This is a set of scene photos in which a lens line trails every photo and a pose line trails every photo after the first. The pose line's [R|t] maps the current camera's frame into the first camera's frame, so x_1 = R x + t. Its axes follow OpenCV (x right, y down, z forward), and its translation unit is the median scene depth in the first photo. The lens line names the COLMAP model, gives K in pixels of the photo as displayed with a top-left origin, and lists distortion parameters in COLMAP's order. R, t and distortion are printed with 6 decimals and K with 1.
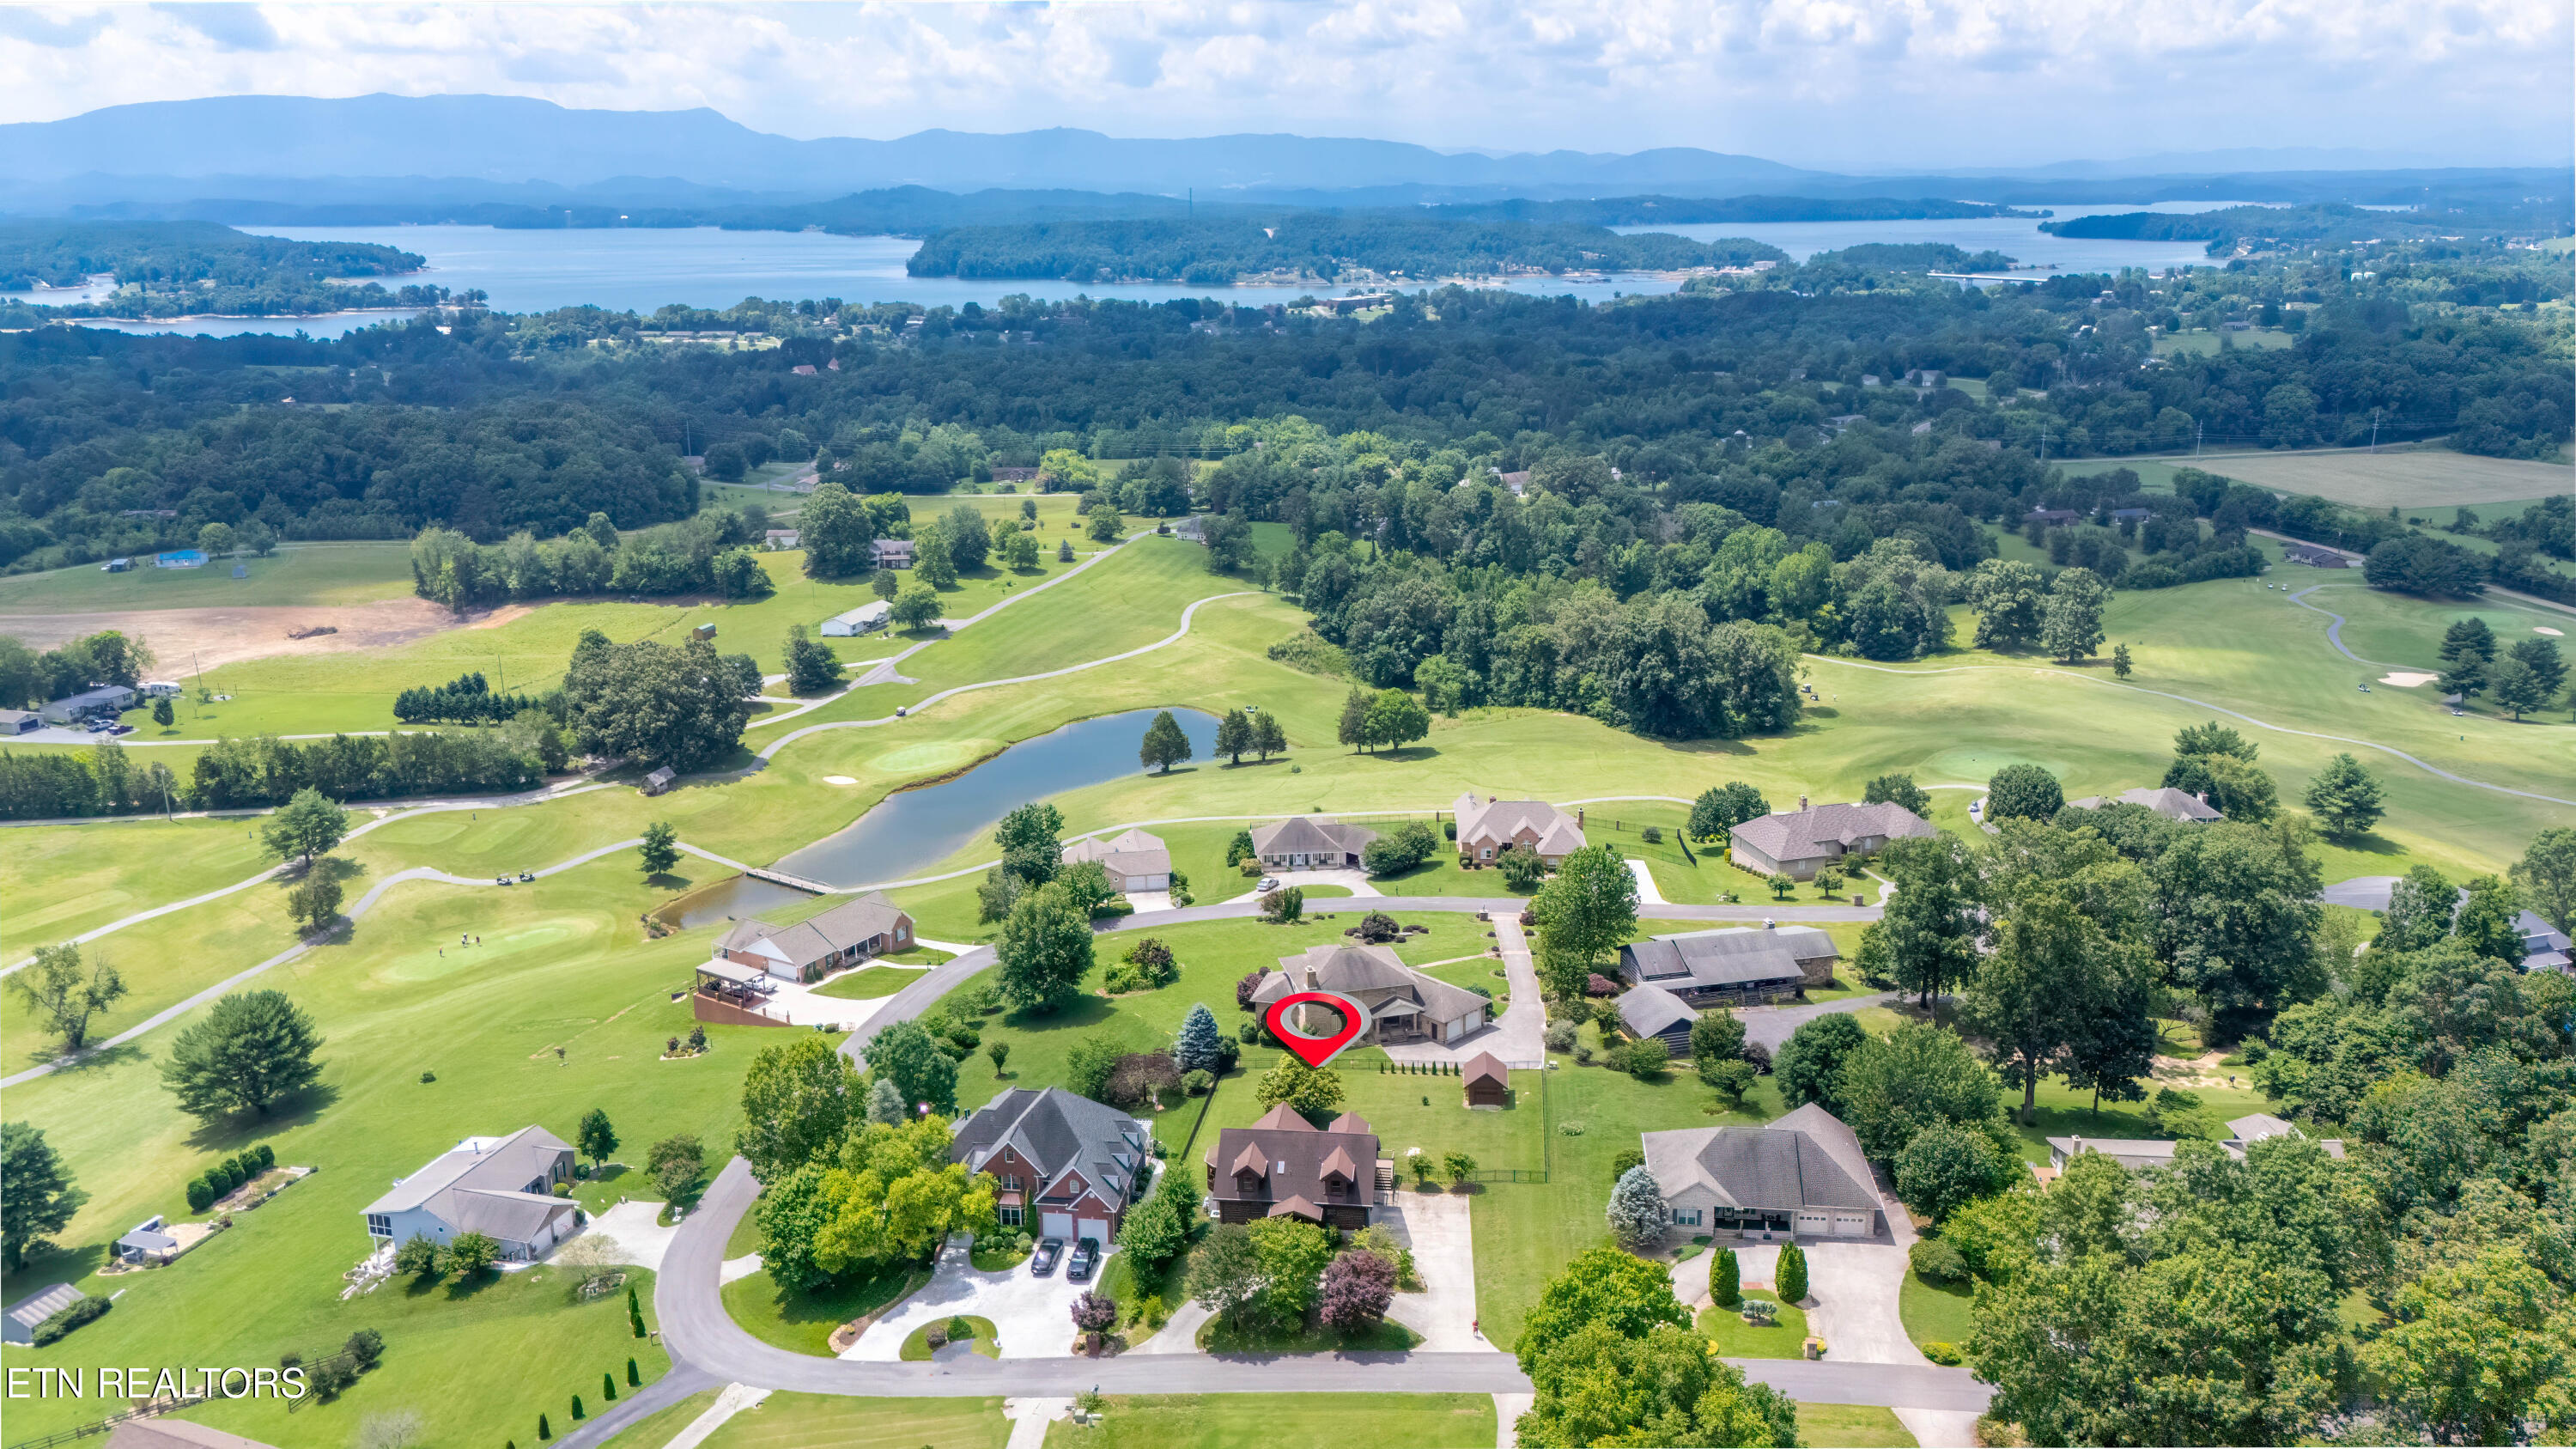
lens RADIAL K [[1950.5, 0, 1288.0], [0, 1950.5, 724.5], [0, 0, 1]] dist [0.075817, -0.084744]
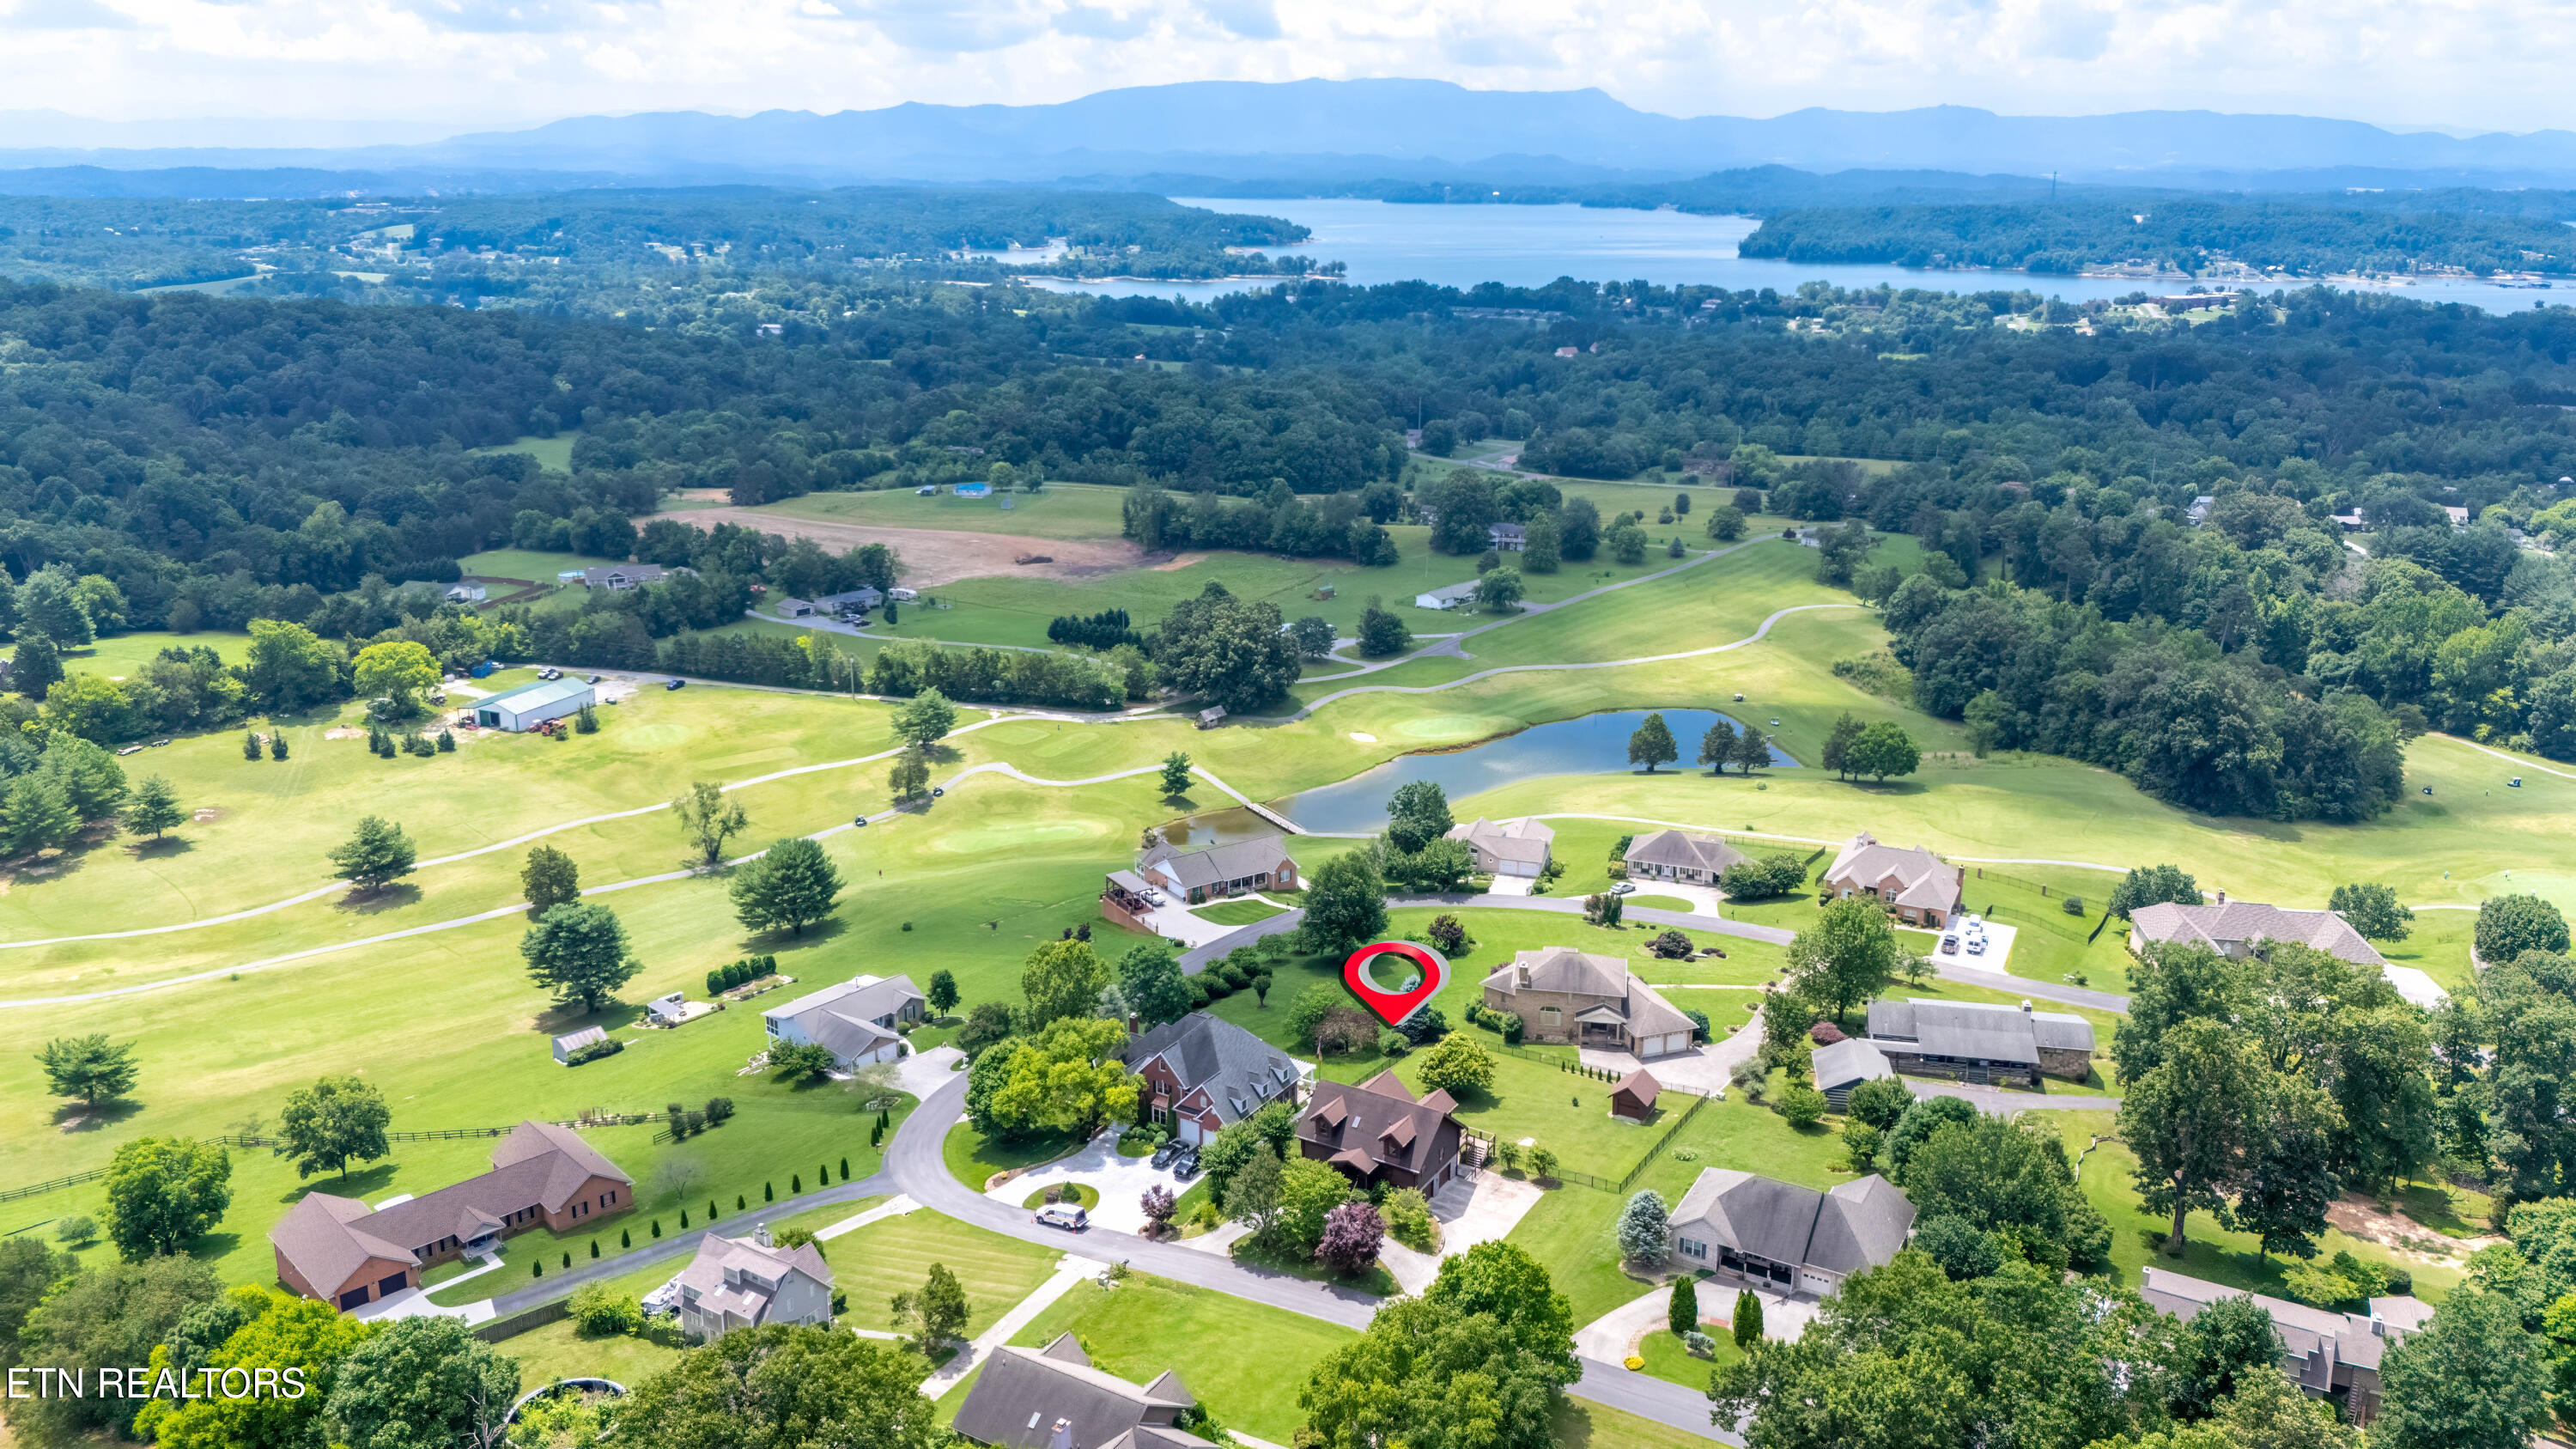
lens RADIAL K [[1907.0, 0, 1288.0], [0, 1907.0, 724.5], [0, 0, 1]] dist [0.070342, -0.087367]
pose [[0.910864, 0.128936, -0.392049, 0.156880], [-0.122432, 0.991602, 0.041663, -0.018987], [0.394129, 0.010050, 0.919000, -0.016332]]
